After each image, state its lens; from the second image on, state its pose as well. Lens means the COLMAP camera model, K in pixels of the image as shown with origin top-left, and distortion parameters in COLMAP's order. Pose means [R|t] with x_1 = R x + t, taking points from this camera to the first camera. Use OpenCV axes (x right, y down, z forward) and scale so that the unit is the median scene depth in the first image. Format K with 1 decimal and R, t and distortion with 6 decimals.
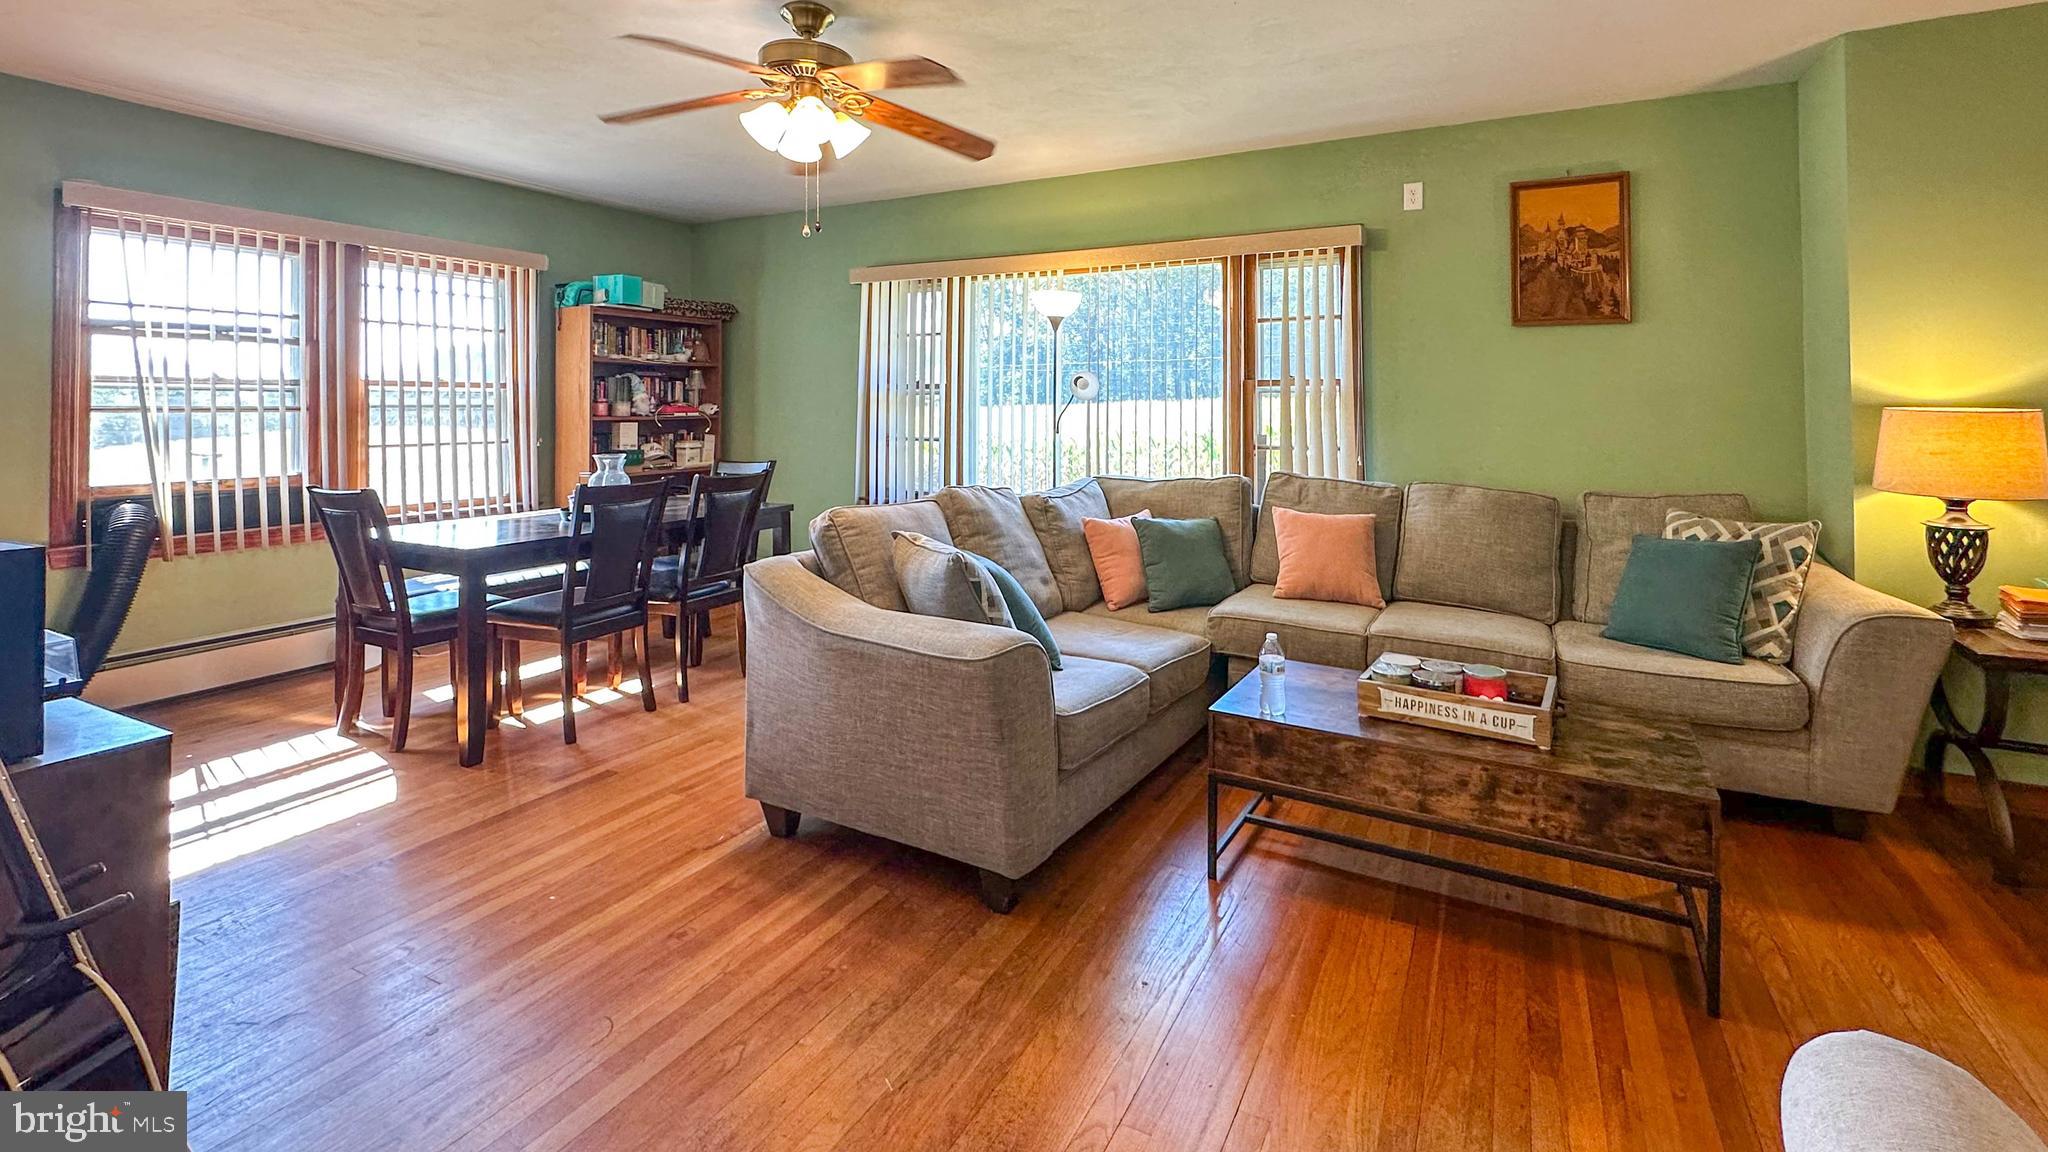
lens RADIAL K [[841.4, 0, 1061.2], [0, 841.4, 595.4], [0, 0, 1]] dist [-0.000327, -0.000076]
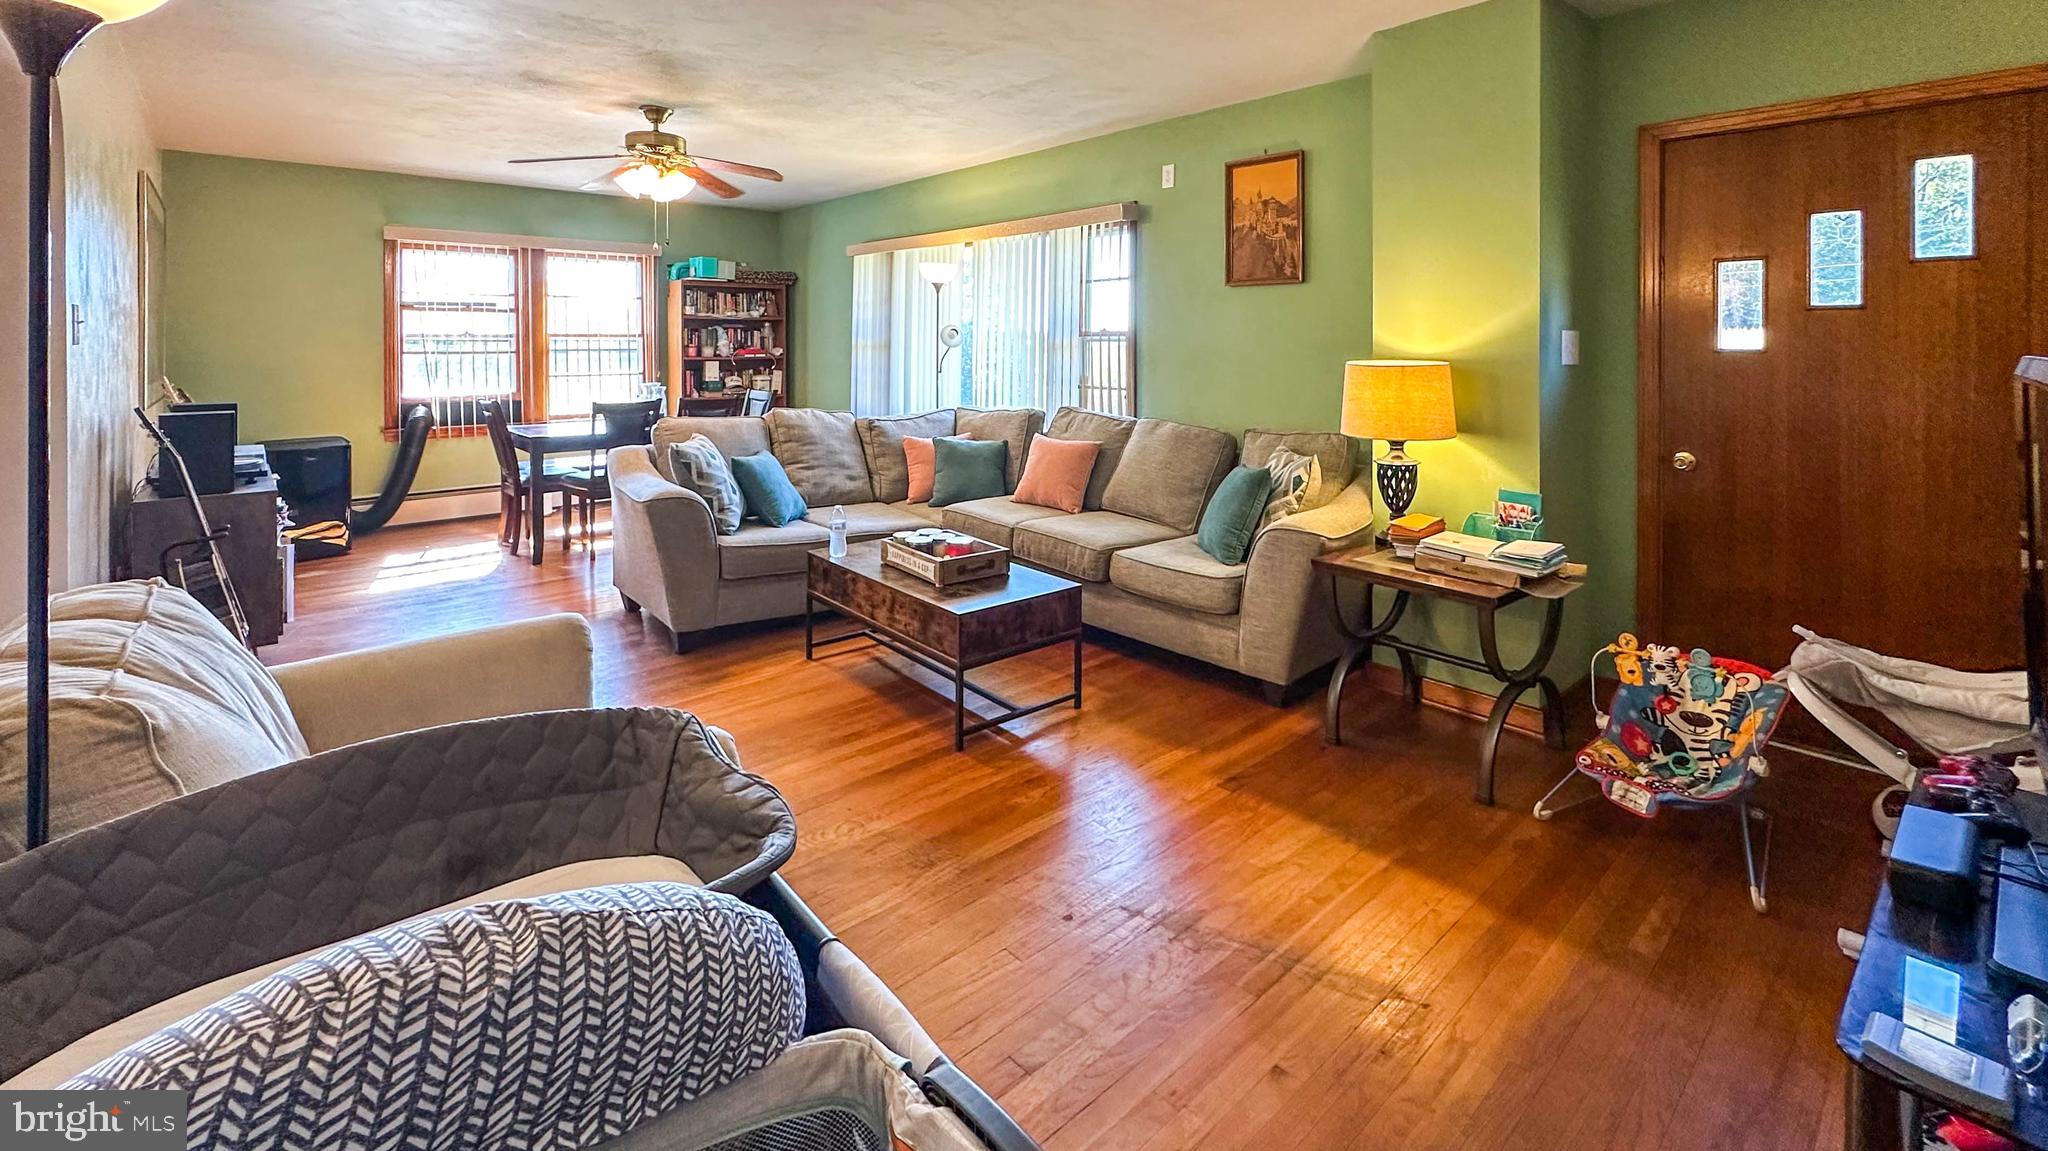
lens RADIAL K [[846.9, 0, 1034.5], [0, 846.9, 578.2], [0, 0, 1]] dist [-0.000902, 0.000351]
pose [[0.932681, 0.096230, -0.347628, 0.714665], [-0.078302, 0.994789, 0.065293, 0.030389], [0.352100, -0.033678, 0.935356, -0.212788]]
